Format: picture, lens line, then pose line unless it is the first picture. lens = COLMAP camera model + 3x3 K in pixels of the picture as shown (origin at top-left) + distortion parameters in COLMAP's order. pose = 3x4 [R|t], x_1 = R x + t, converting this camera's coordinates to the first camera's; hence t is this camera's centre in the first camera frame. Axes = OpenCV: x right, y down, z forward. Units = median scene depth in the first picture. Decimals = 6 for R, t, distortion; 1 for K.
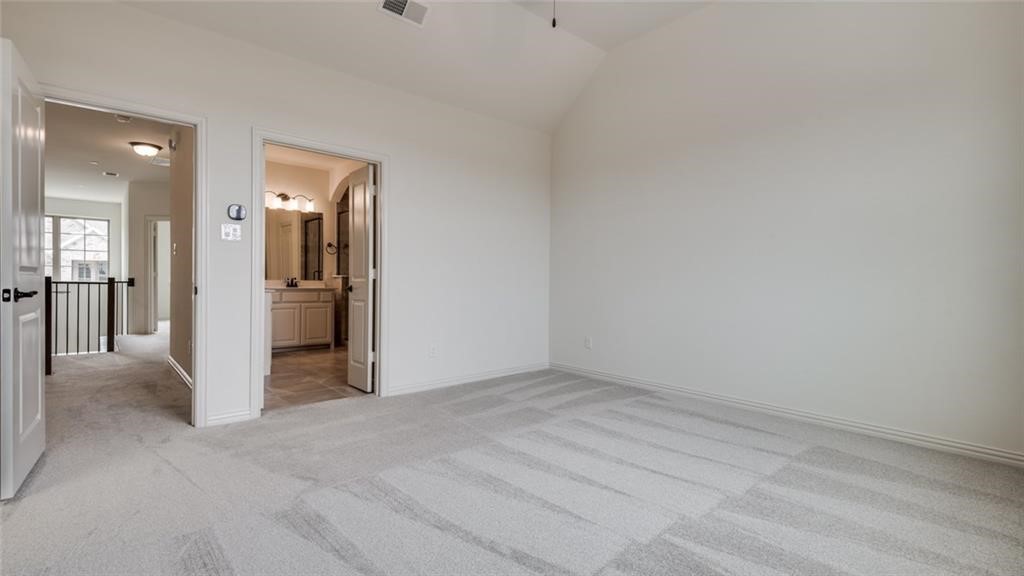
lens RADIAL K [[460.4, 0, 525.0], [0, 460.4, 287.1], [0, 0, 1]] dist [0.000583, -0.006387]
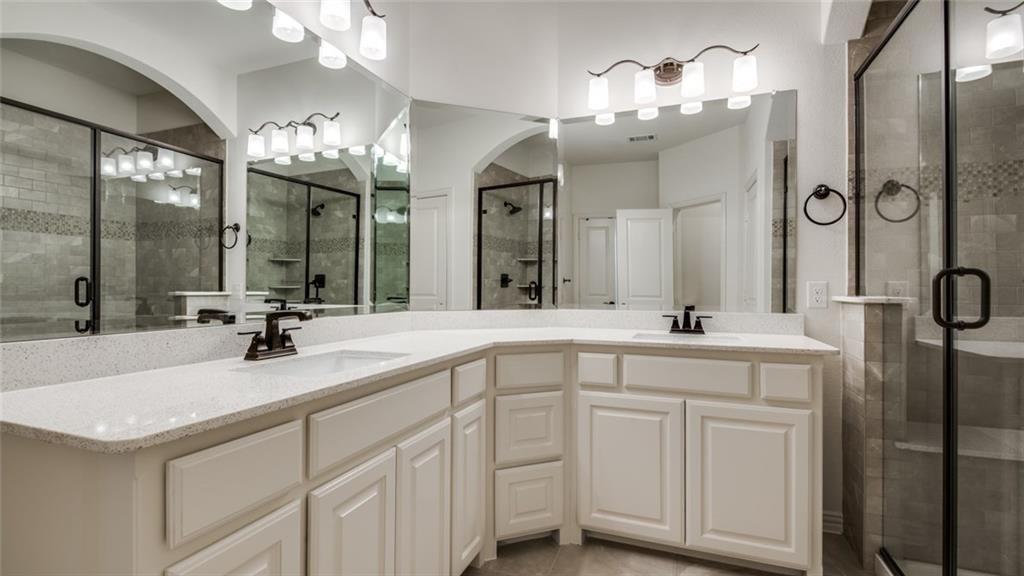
lens RADIAL K [[460.4, 0, 525.0], [0, 460.4, 287.1], [0, 0, 1]] dist [0.000583, -0.006387]
pose [[0.450053, -0.010429, -0.892941, -0.253049], [-0.009752, 0.999815, -0.016592, -0.024815], [0.892948, 0.016176, 0.449868, 0.712478]]
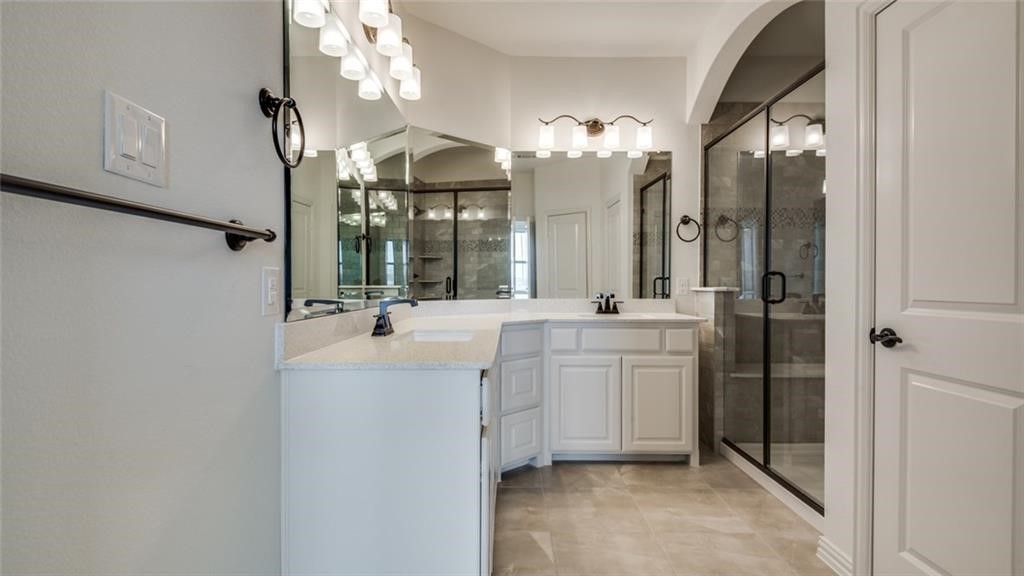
lens RADIAL K [[466.5, 0, 511.9], [0, 466.5, 289.9], [0, 0, 1]] dist [0.016694, -0.000311]
pose [[0.739811, 0.000016, -0.672815, -0.245311], [-0.002286, 0.999994, -0.002490, -0.021753], [0.672811, 0.003381, 0.739807, 0.553196]]
